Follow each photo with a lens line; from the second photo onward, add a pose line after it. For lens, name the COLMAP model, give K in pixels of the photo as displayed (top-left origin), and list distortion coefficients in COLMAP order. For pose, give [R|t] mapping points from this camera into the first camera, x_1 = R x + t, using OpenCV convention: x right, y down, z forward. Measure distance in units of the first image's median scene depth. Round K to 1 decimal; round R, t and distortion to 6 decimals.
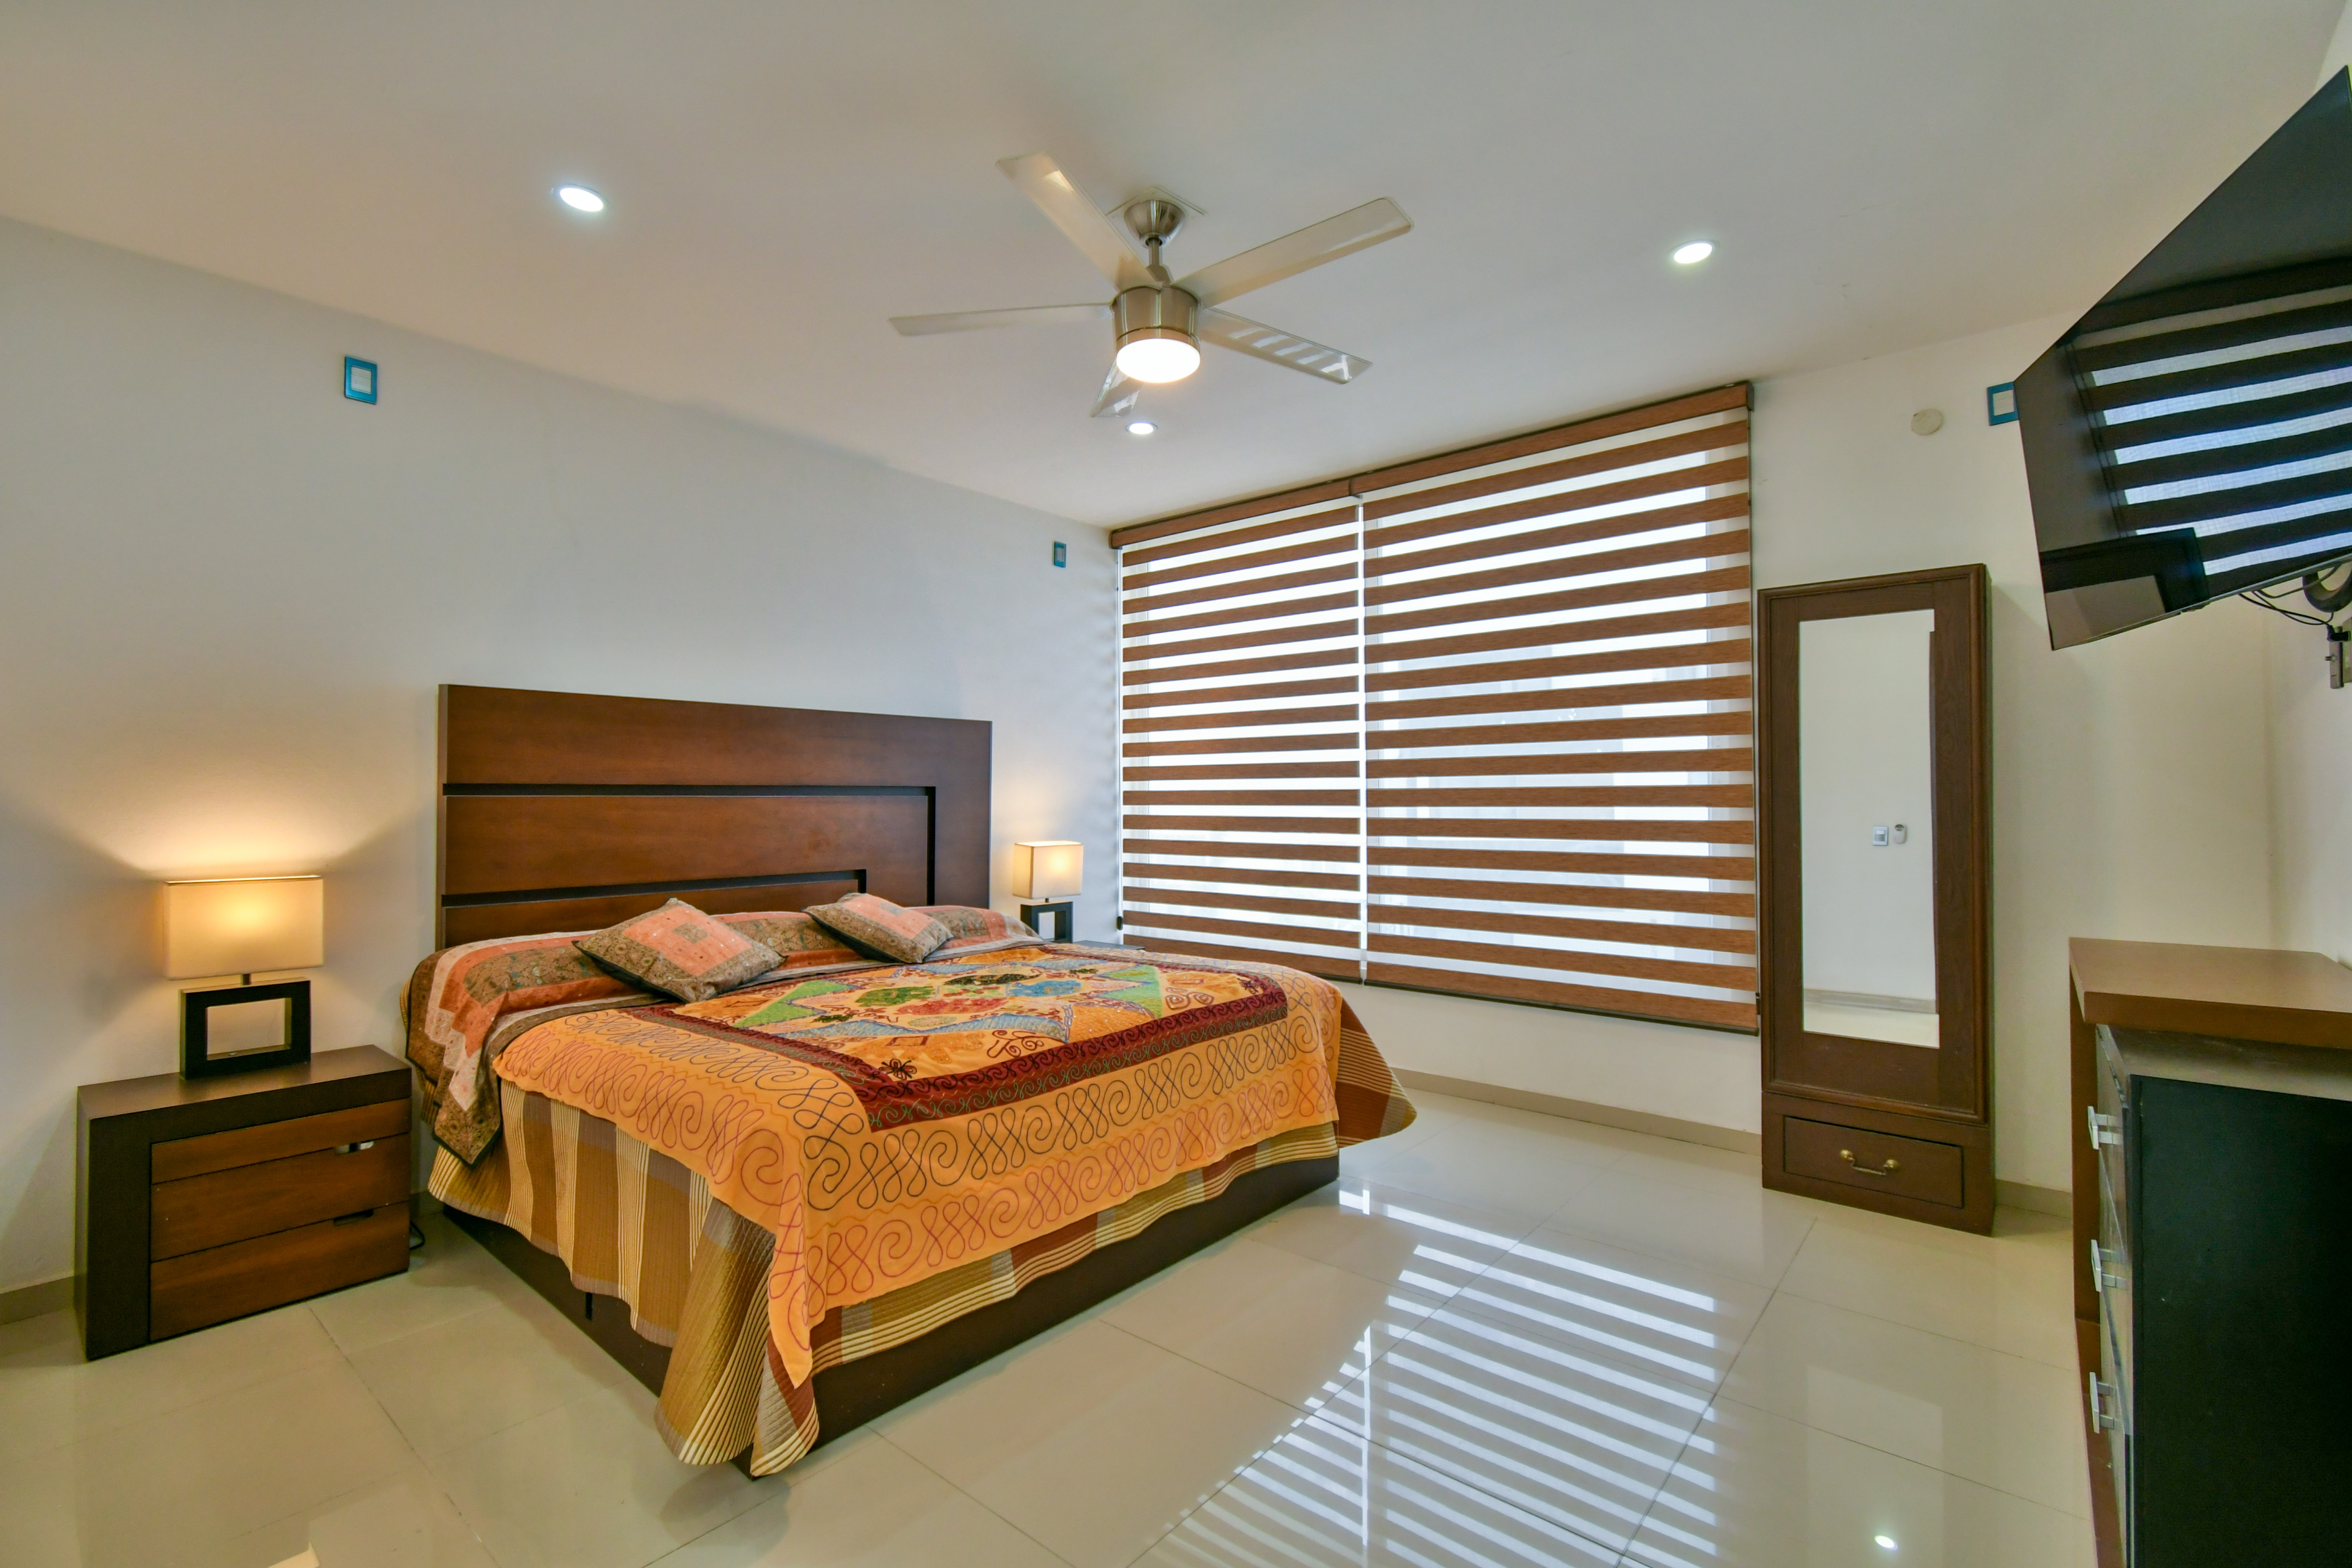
lens RADIAL K [[1035.7, 0, 1179.1], [0, 1035.7, 784.4], [0, 0, 1]] dist [0.007448, -0.002902]
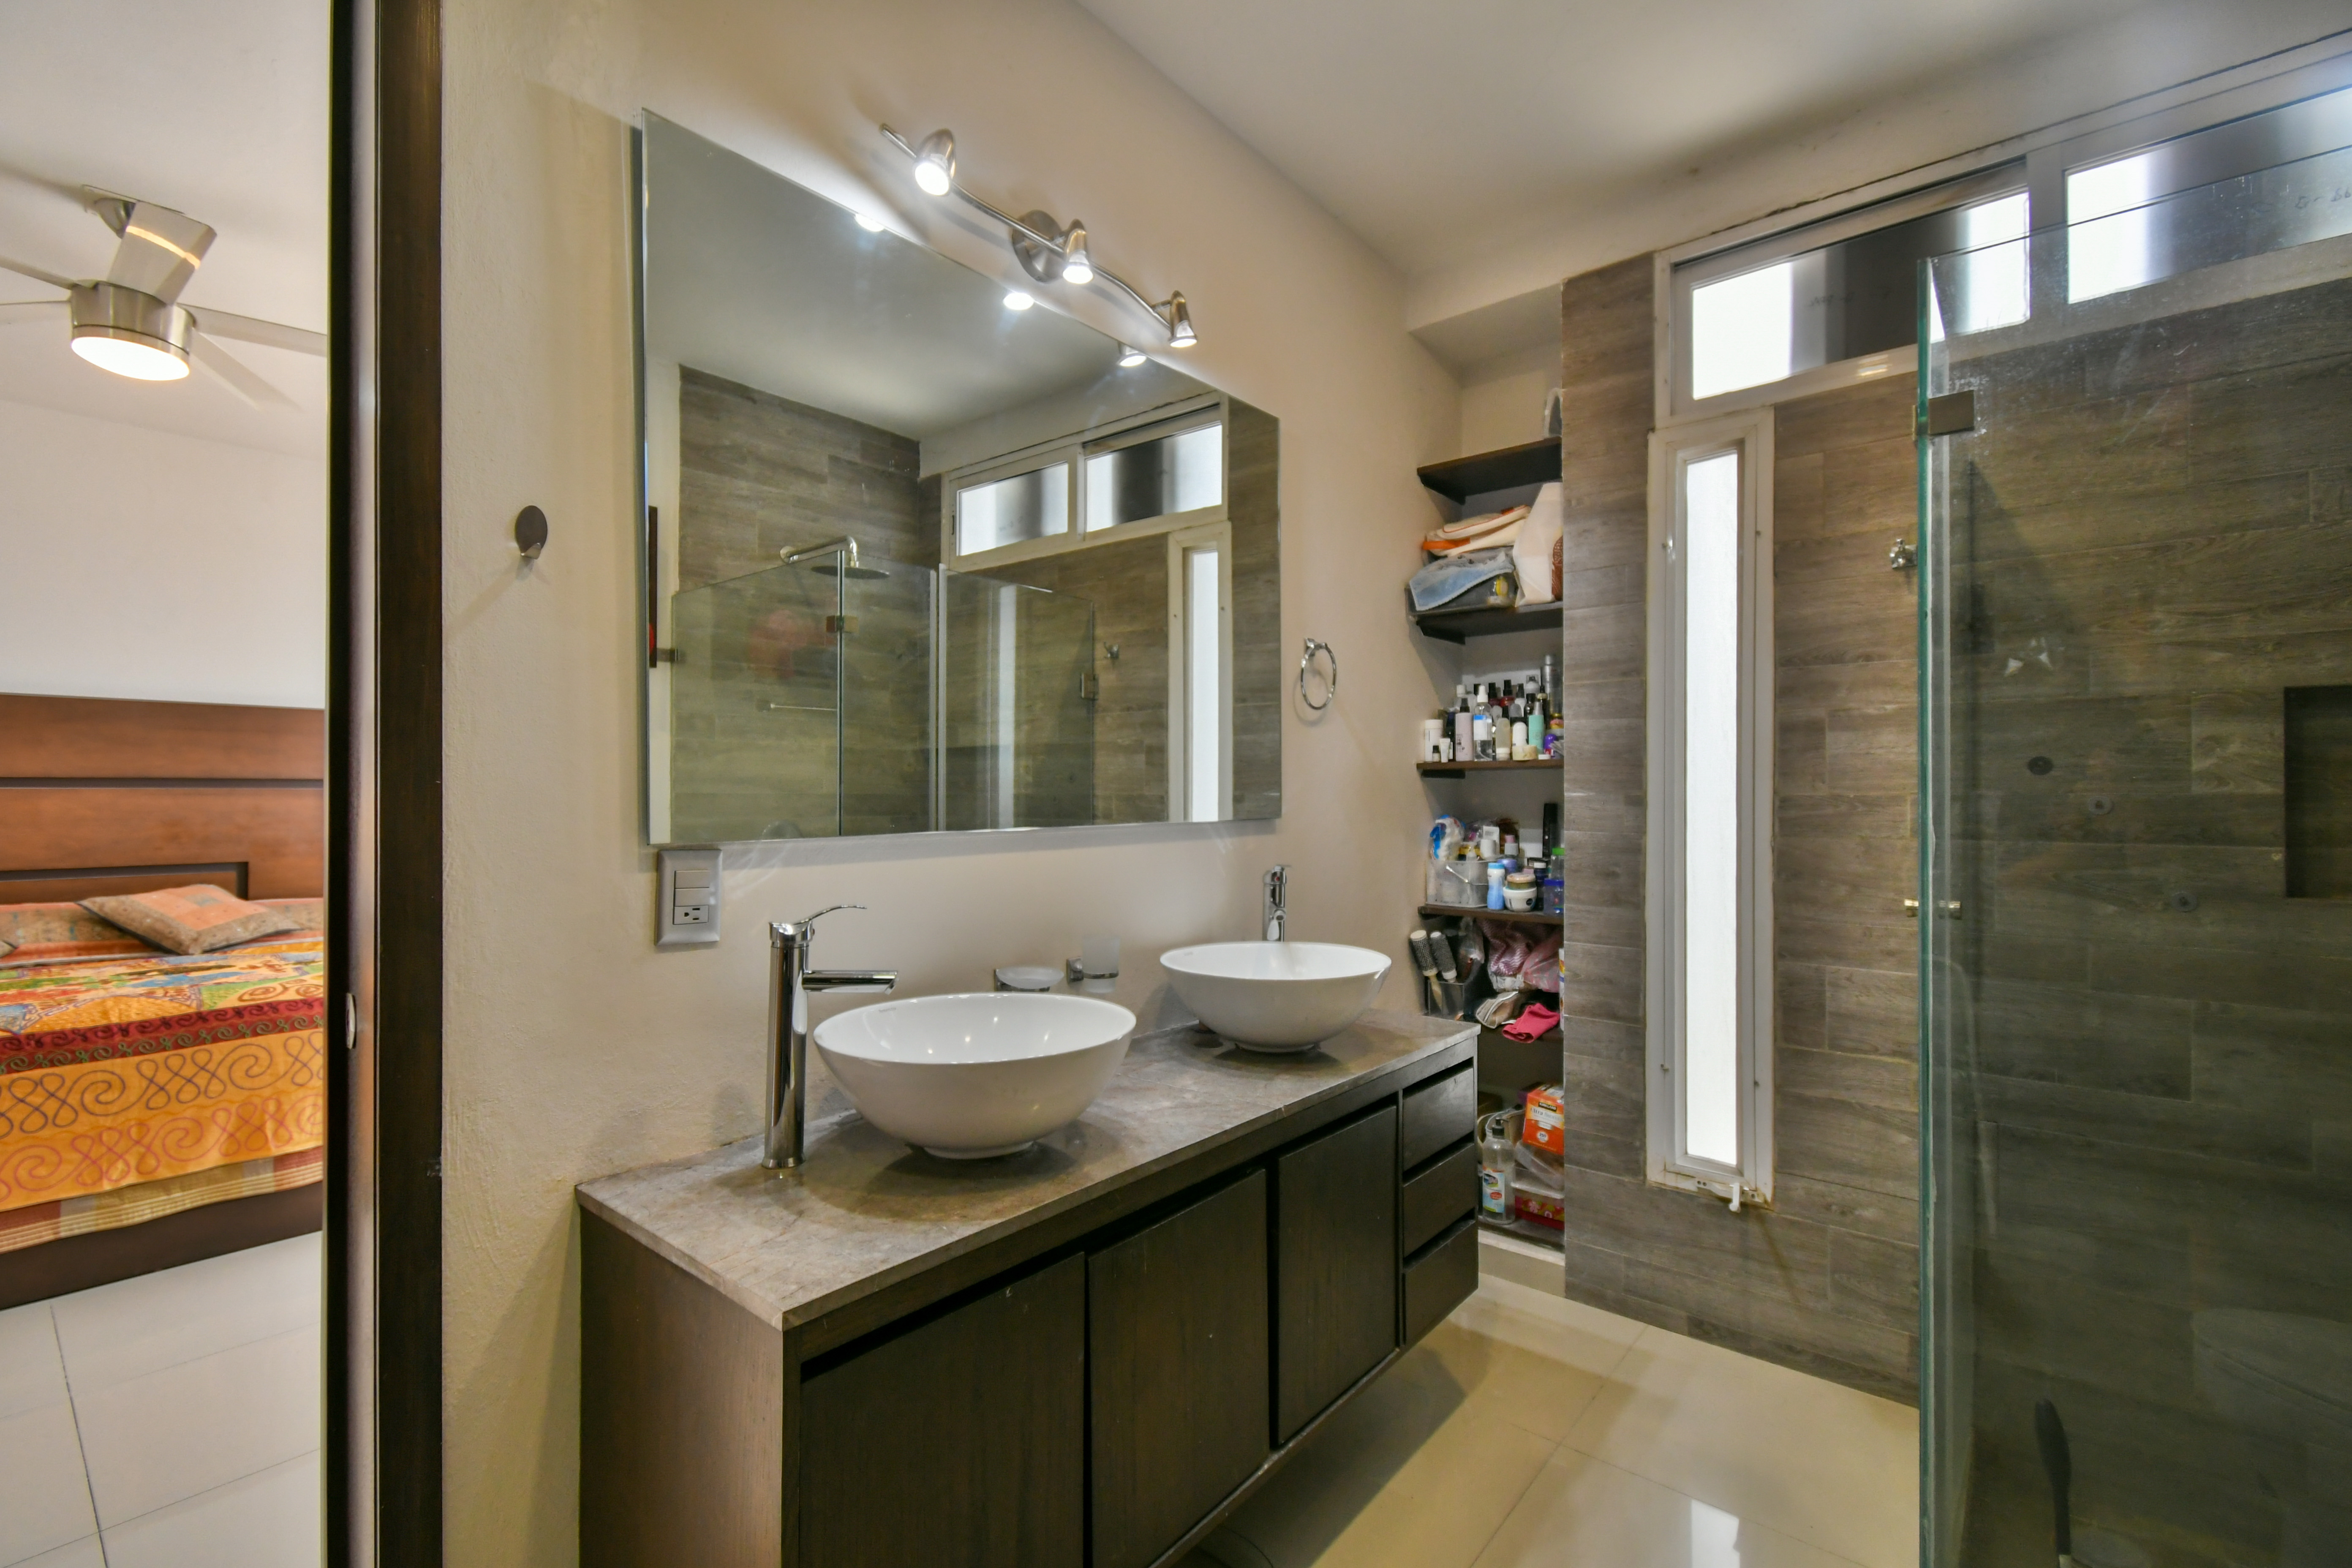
lens RADIAL K [[1035.7, 0, 1177.0], [0, 1035.7, 781.8], [0, 0, 1]] dist [0.007448, -0.002902]
pose [[0.999854, 0.008478, 0.014853, 0.891895], [-0.008525, 0.999959, 0.003079, -0.009126], [-0.014826, -0.003205, 0.999885, -0.032242]]
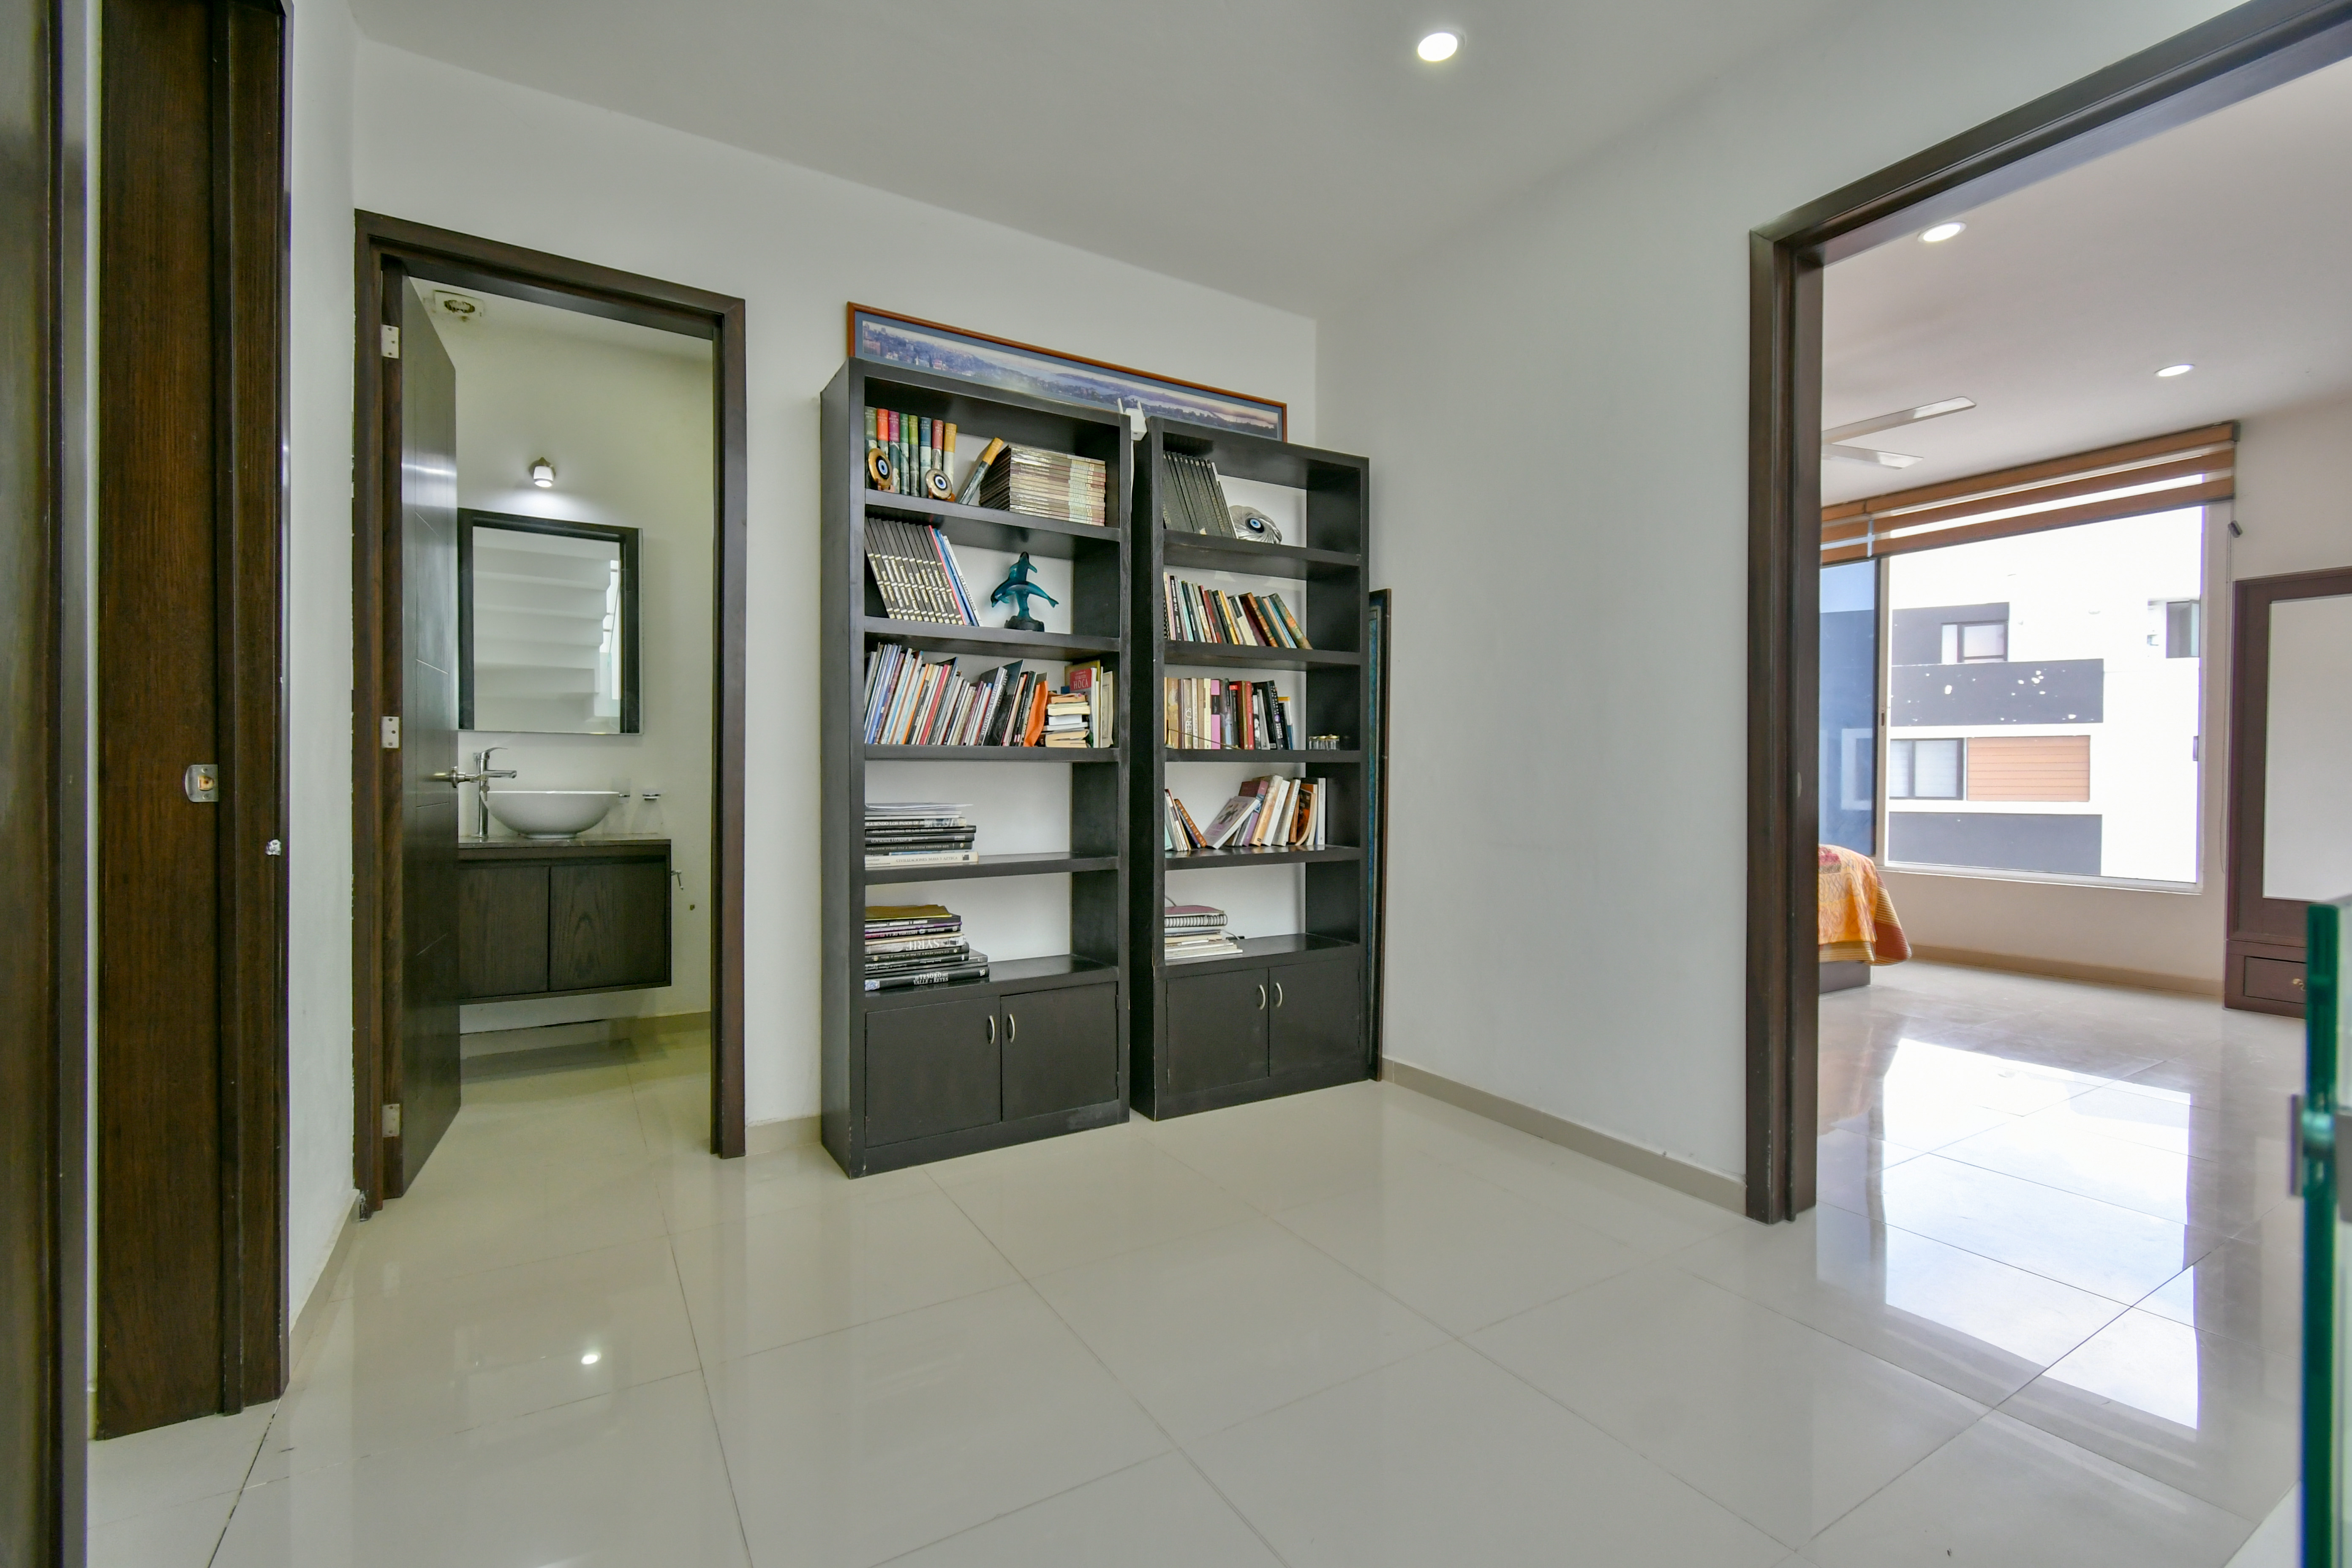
lens RADIAL K [[1035.7, 0, 1181.3], [0, 1035.7, 790.6], [0, 0, 1]] dist [0.007448, -0.002902]
pose [[0.948023, 0.012793, -0.317944, -0.394643], [-0.004729, 0.999648, 0.026122, 0.075382], [0.318166, -0.023260, 0.947750, -0.921653]]
